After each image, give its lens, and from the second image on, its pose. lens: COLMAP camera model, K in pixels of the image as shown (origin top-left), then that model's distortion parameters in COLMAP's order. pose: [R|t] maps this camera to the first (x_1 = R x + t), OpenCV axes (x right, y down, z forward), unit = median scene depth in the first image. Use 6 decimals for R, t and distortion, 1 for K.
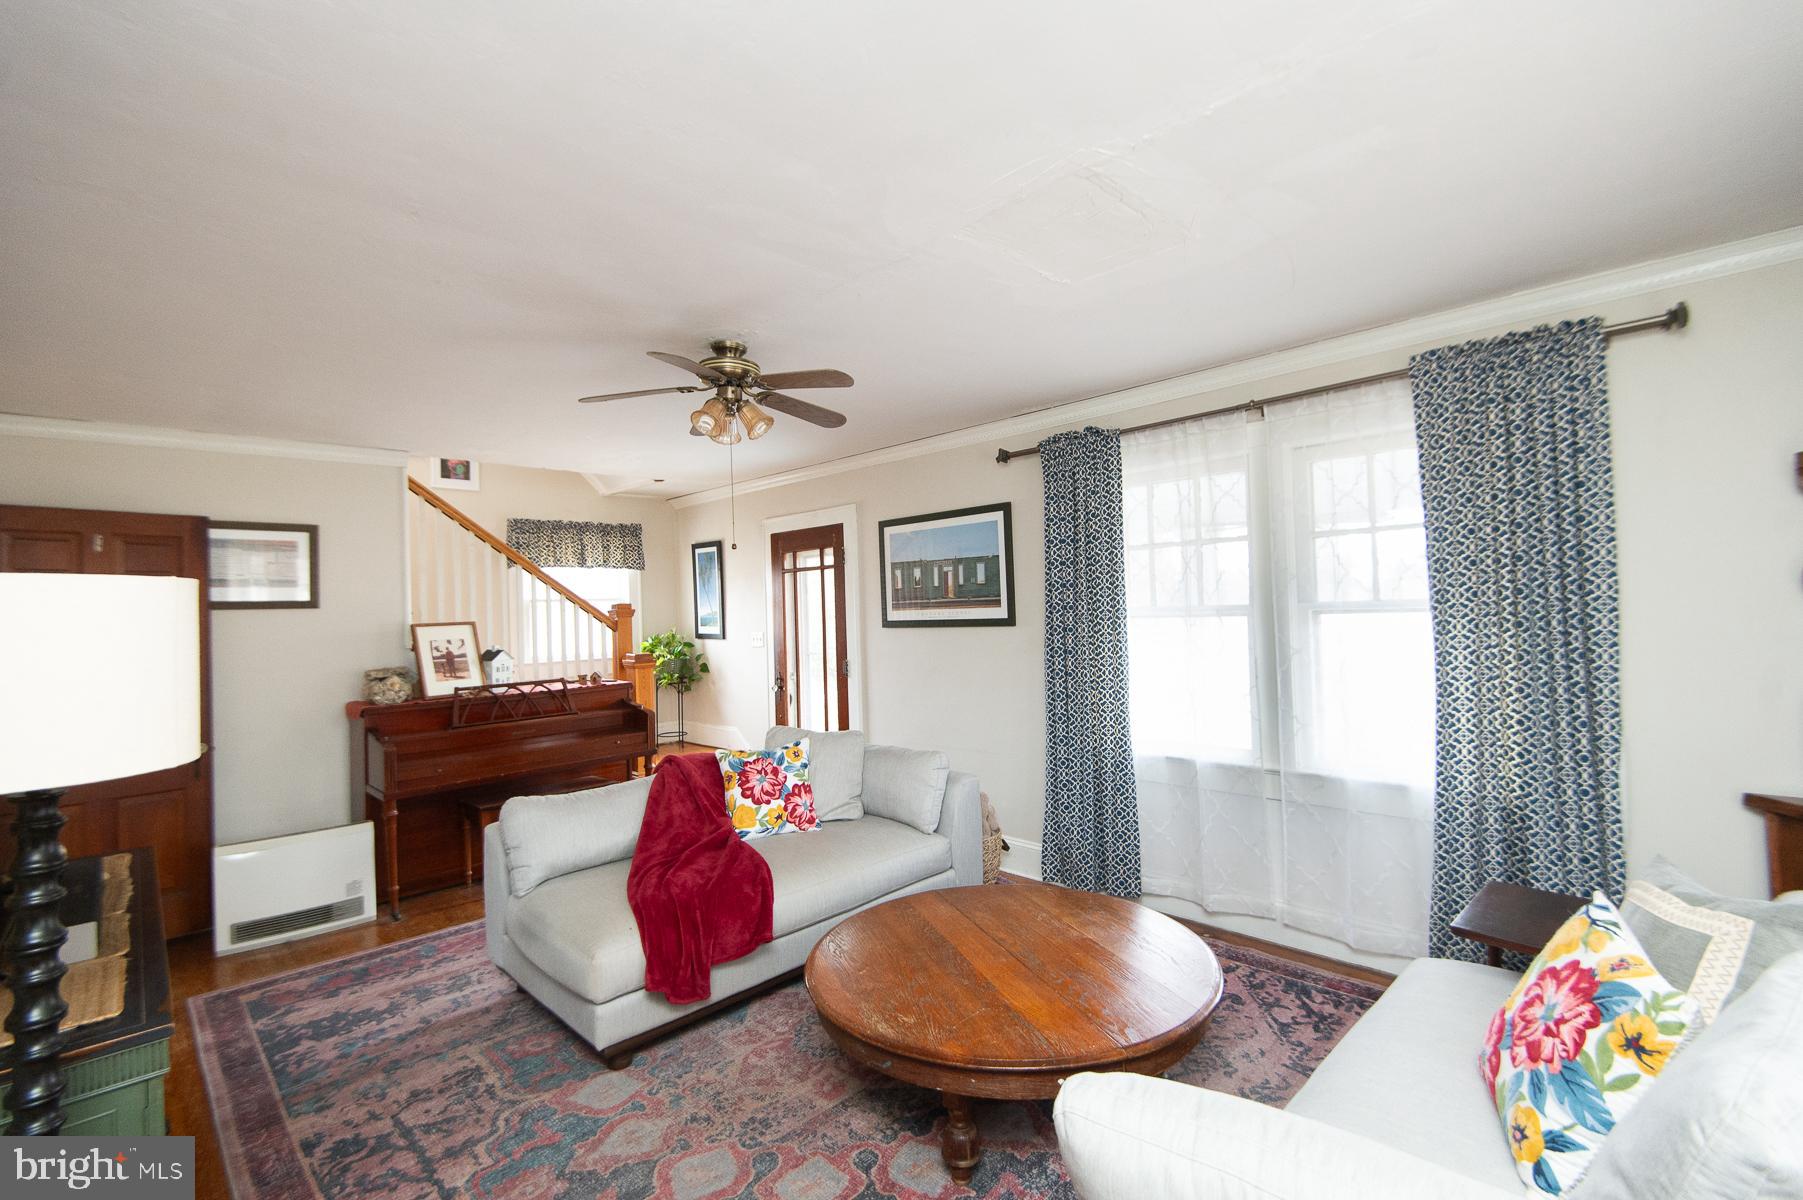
lens RADIAL K [[808.8, 0, 898.1], [0, 808.8, 596.6], [0, 0, 1]] dist [0.048638, -0.028628]
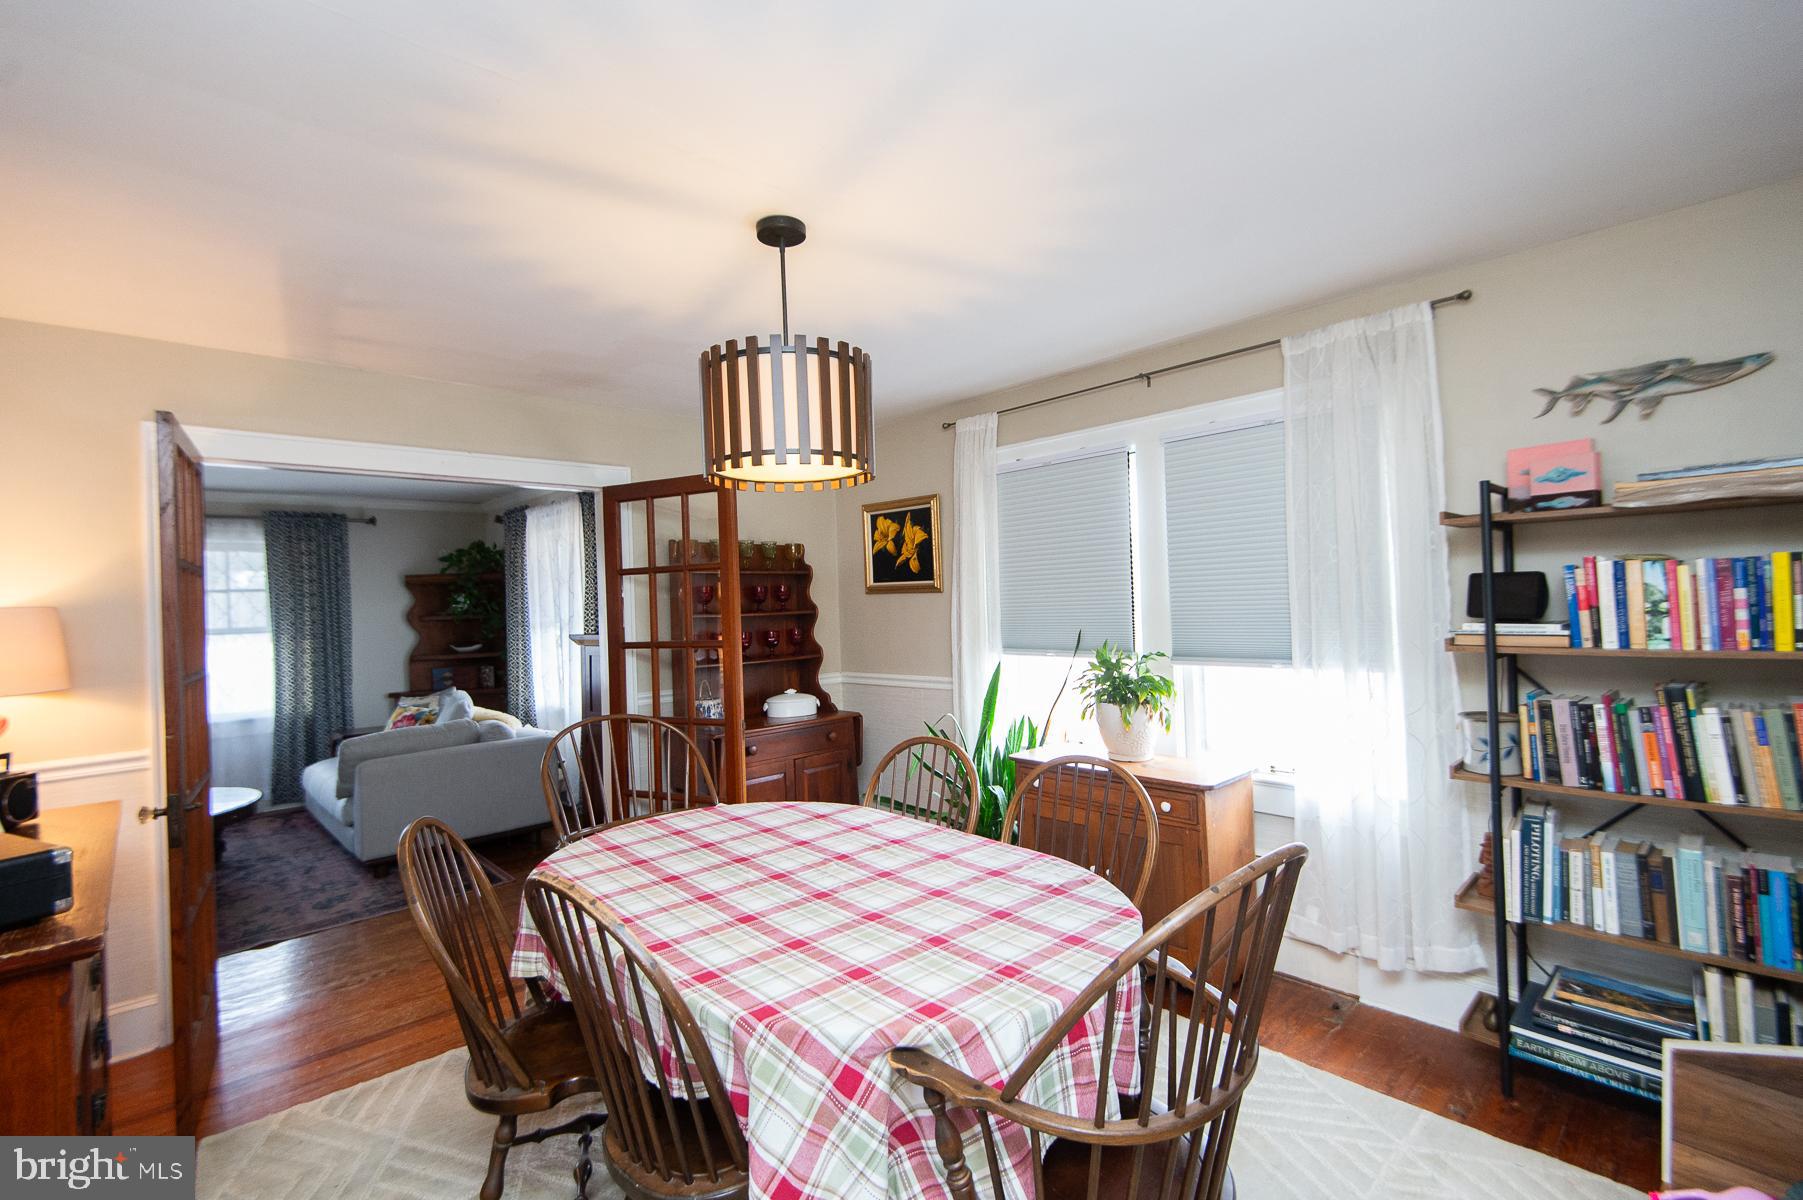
lens RADIAL K [[808.8, 0, 898.1], [0, 808.8, 596.6], [0, 0, 1]] dist [0.048638, -0.028628]
pose [[0.030100, 0.040991, 0.998706, -0.929111], [0.020544, 0.998922, -0.041619, 0.031772], [-0.999336, 0.021771, 0.029225, -0.444388]]
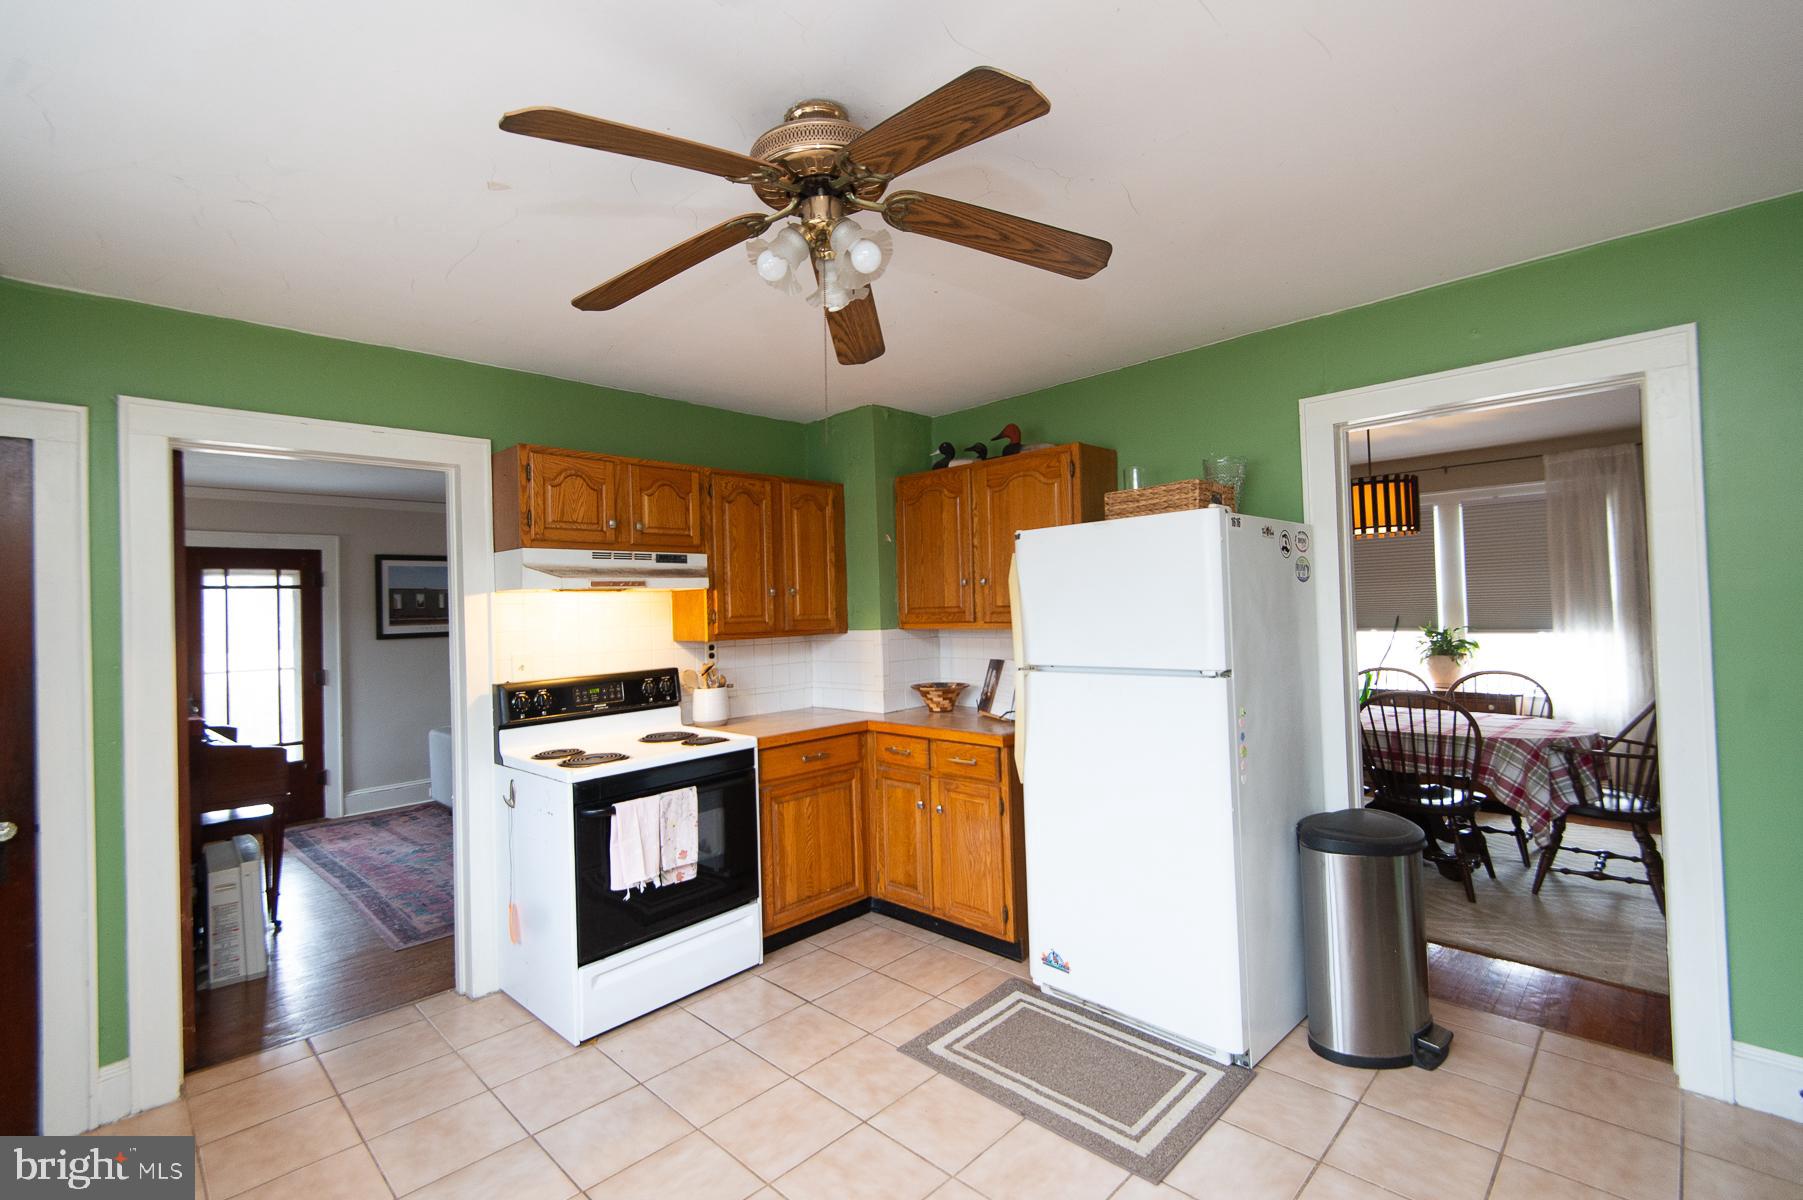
lens RADIAL K [[808.8, 0, 898.1], [0, 808.8, 596.6], [0, 0, 1]] dist [0.048638, -0.028628]
pose [[-0.016075, 0.053389, 0.998444, -1.467957], [0.019022, 0.998409, -0.053081, 0.061333], [-0.999690, 0.018139, -0.017065, 0.244914]]
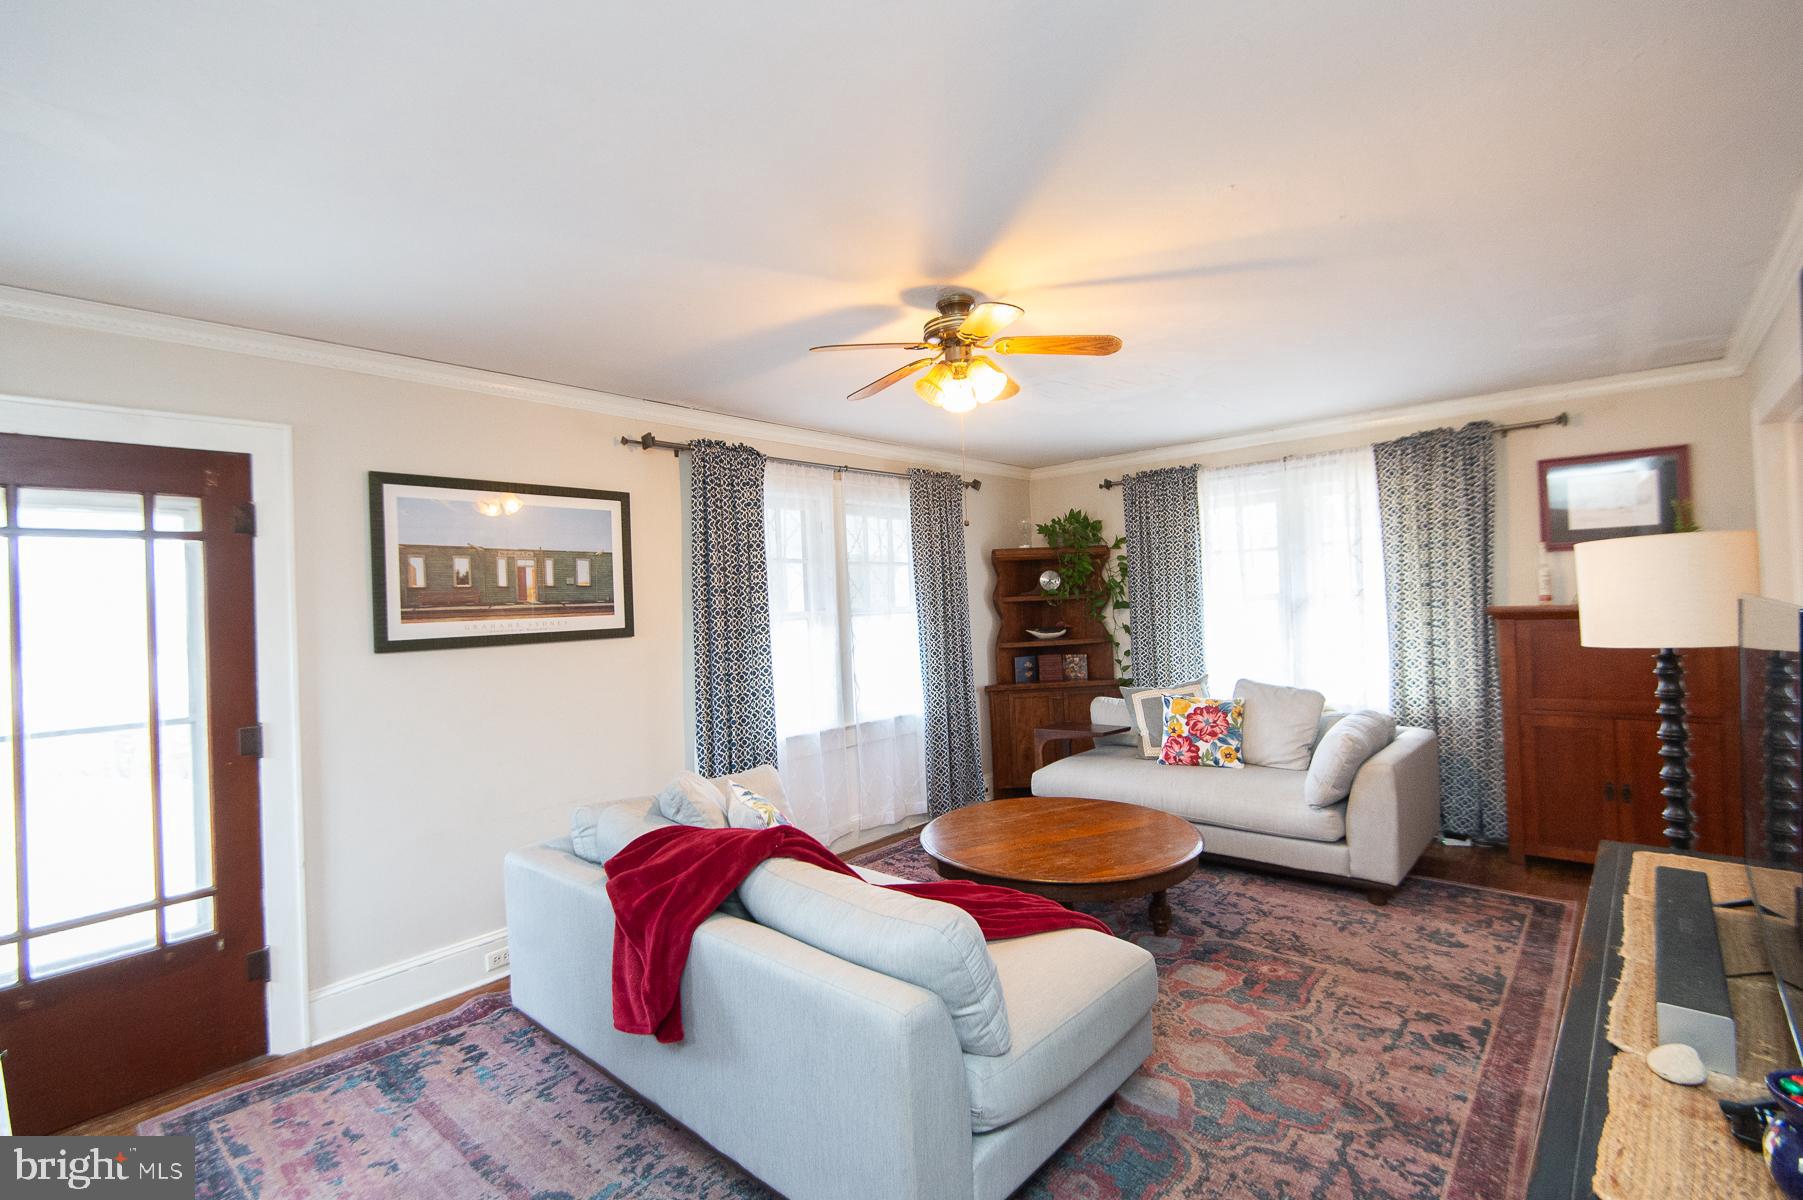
lens RADIAL K [[821.3, 0, 903.0], [0, 821.3, 596.4], [0, 0, 1]] dist [0.026555, -0.018767]
pose [[-0.079940, 0.046673, 0.995706, -0.728456], [0.029564, 0.998575, -0.044434, 0.039725], [-0.996361, 0.025885, -0.081206, 0.755543]]
